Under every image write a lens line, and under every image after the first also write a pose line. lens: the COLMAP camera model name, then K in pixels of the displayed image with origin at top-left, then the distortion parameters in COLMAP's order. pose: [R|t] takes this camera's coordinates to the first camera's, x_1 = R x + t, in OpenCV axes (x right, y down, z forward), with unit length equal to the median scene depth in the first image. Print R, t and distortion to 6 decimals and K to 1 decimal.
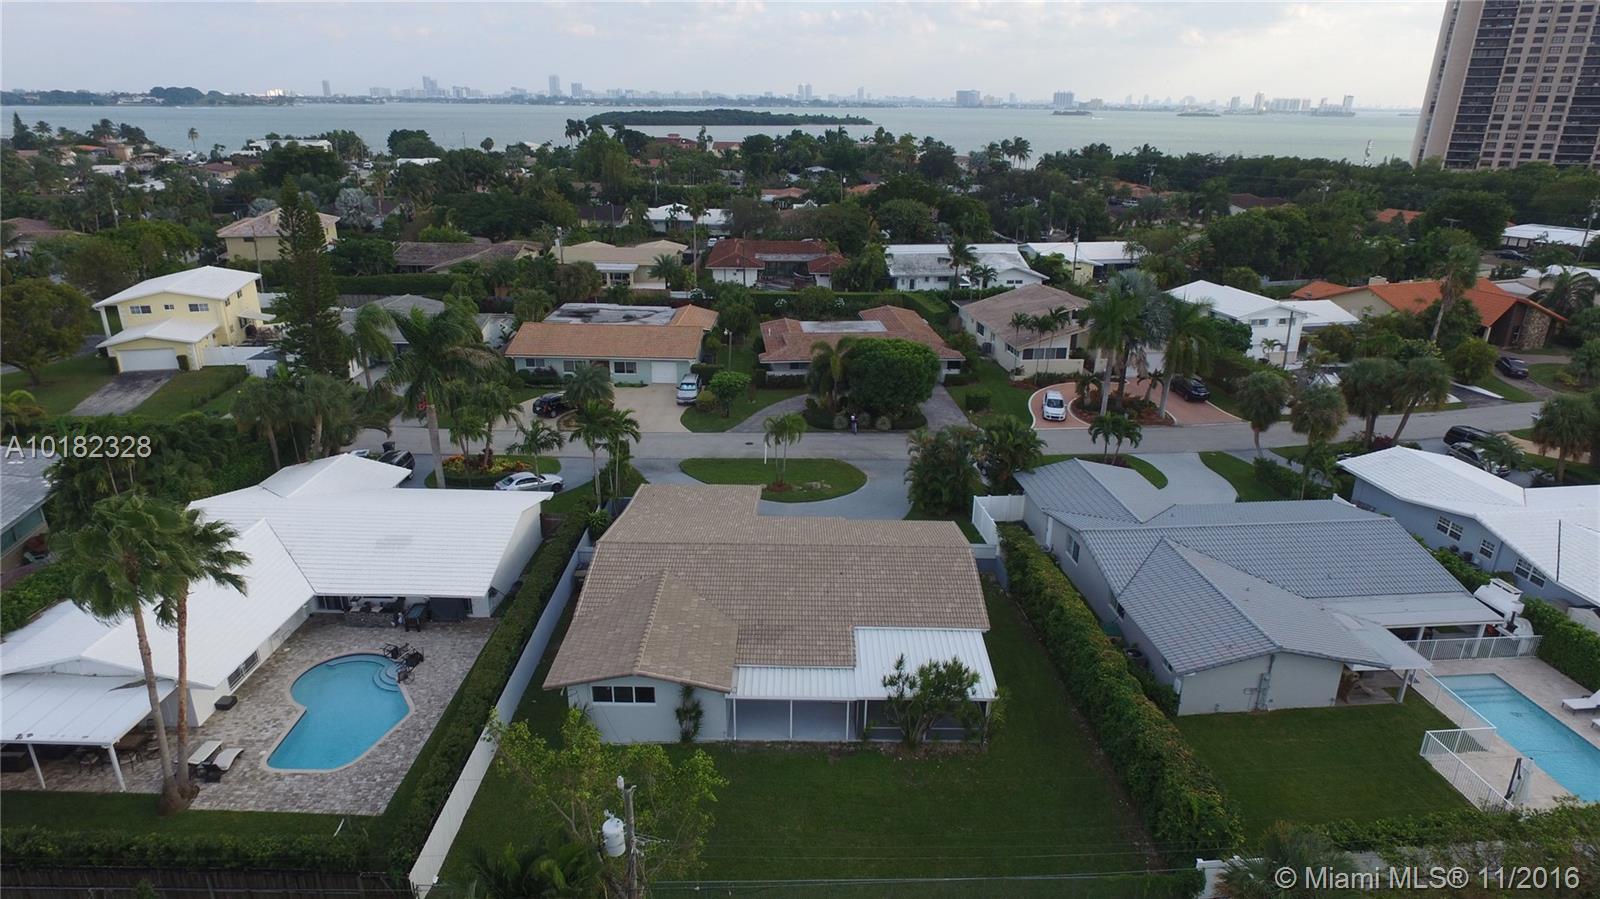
lens RADIAL K [[936.9, 0, 797.1], [0, 936.9, 453.2], [0, 0, 1]] dist [-0.005745, 0.007755]
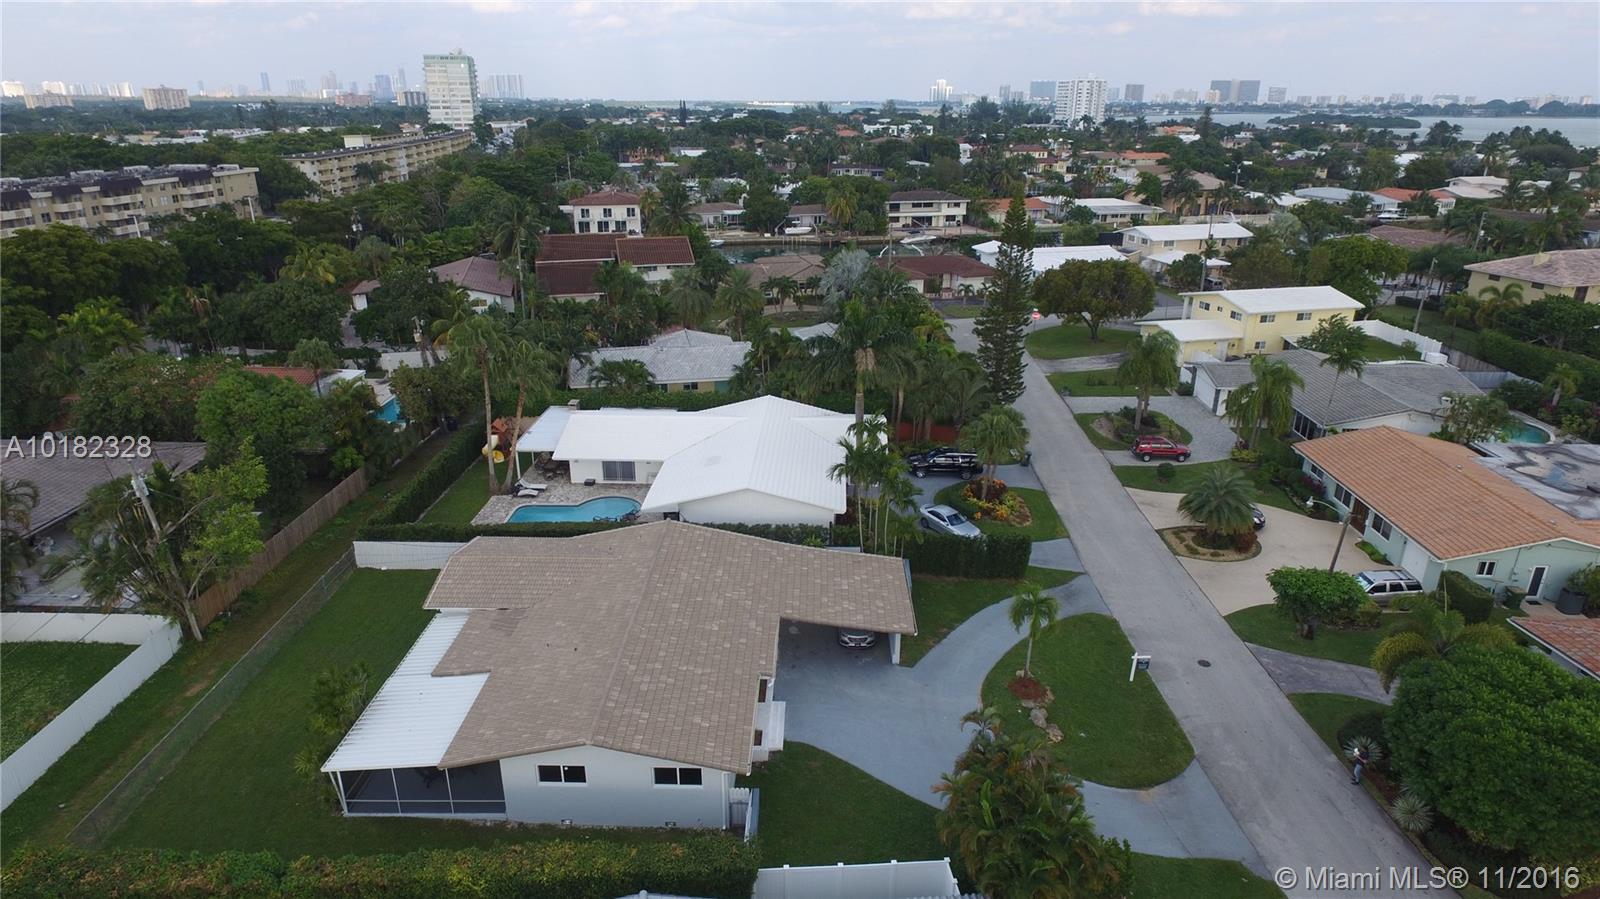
lens RADIAL K [[936.9, 0, 800.6], [0, 936.9, 451.5], [0, 0, 1]] dist [-0.005745, 0.007755]
pose [[-0.012950, 0.342875, -0.939292, 0.280961], [-0.358106, 0.875471, 0.324515, -0.137923], [0.933591, 0.340568, 0.111448, 0.360509]]
